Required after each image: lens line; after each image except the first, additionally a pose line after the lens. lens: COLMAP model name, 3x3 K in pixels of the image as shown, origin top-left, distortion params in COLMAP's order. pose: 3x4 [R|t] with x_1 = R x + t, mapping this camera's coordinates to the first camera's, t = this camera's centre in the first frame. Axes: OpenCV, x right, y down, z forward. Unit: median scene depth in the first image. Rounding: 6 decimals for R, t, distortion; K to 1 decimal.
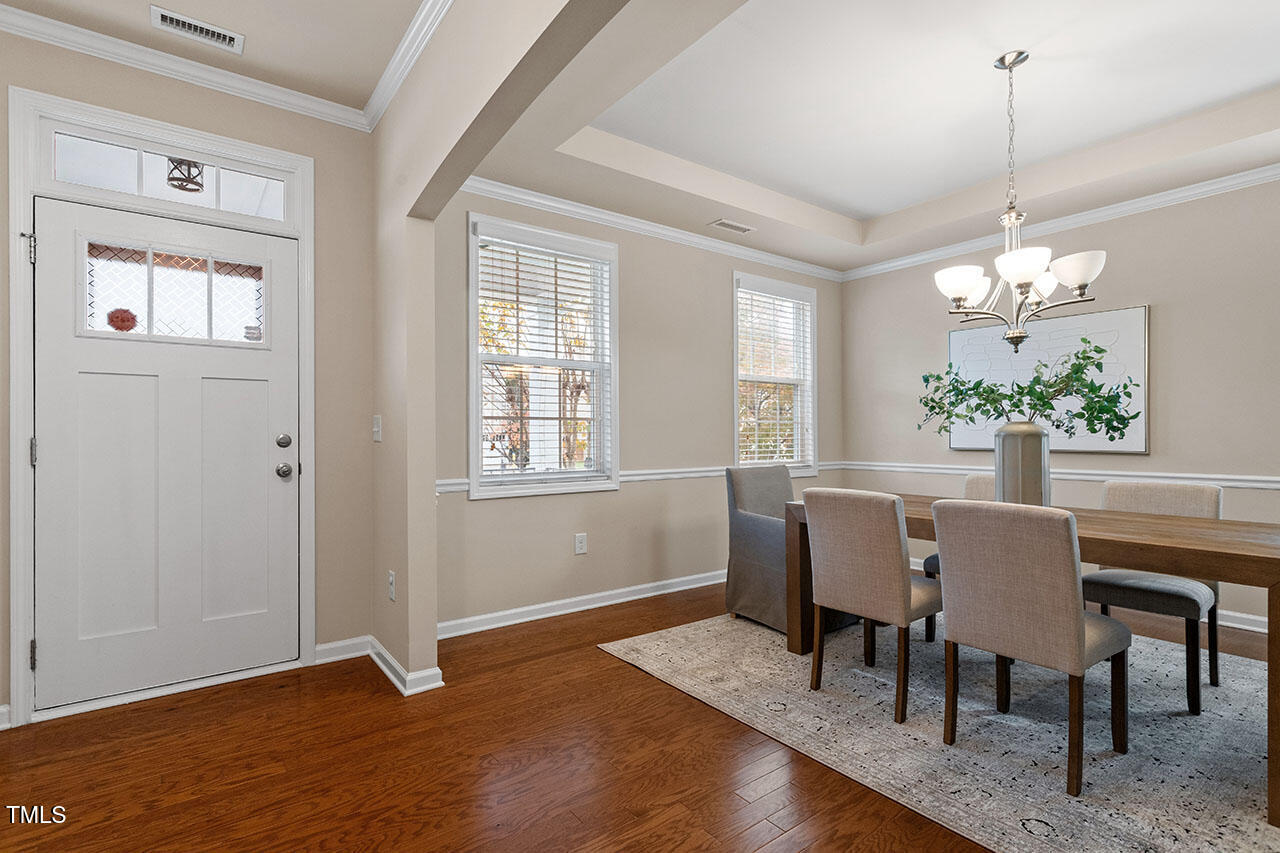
lens RADIAL K [[609.4, 0, 641.3], [0, 609.4, 445.8], [0, 0, 1]] dist [-0.000666, -0.001324]
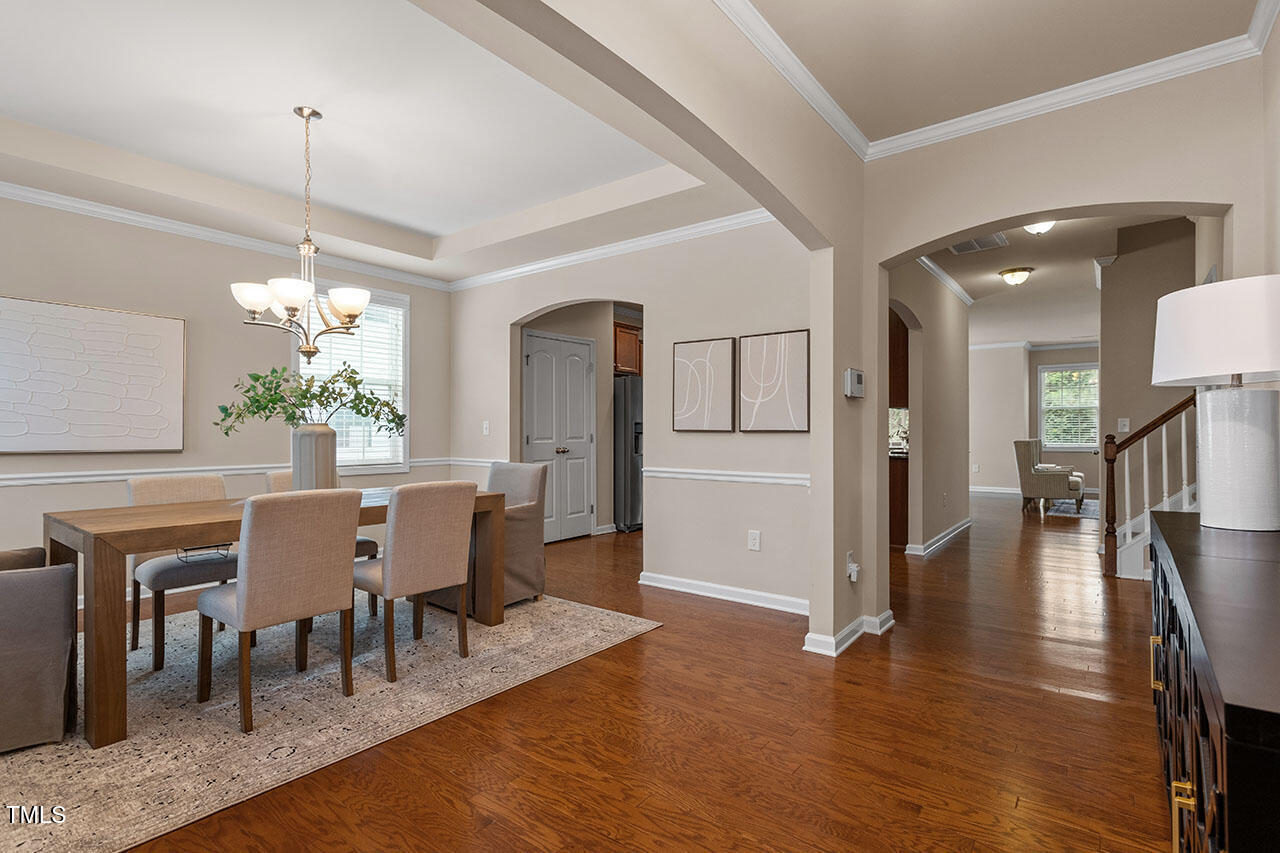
lens RADIAL K [[609.4, 0, 641.3], [0, 609.4, 445.8], [0, 0, 1]] dist [-0.000666, -0.001324]
pose [[-0.267305, -0.017978, 0.963444, -0.716701], [0.019184, 0.999529, 0.023973, -0.011671], [-0.963421, 0.024891, -0.266834, 0.722276]]
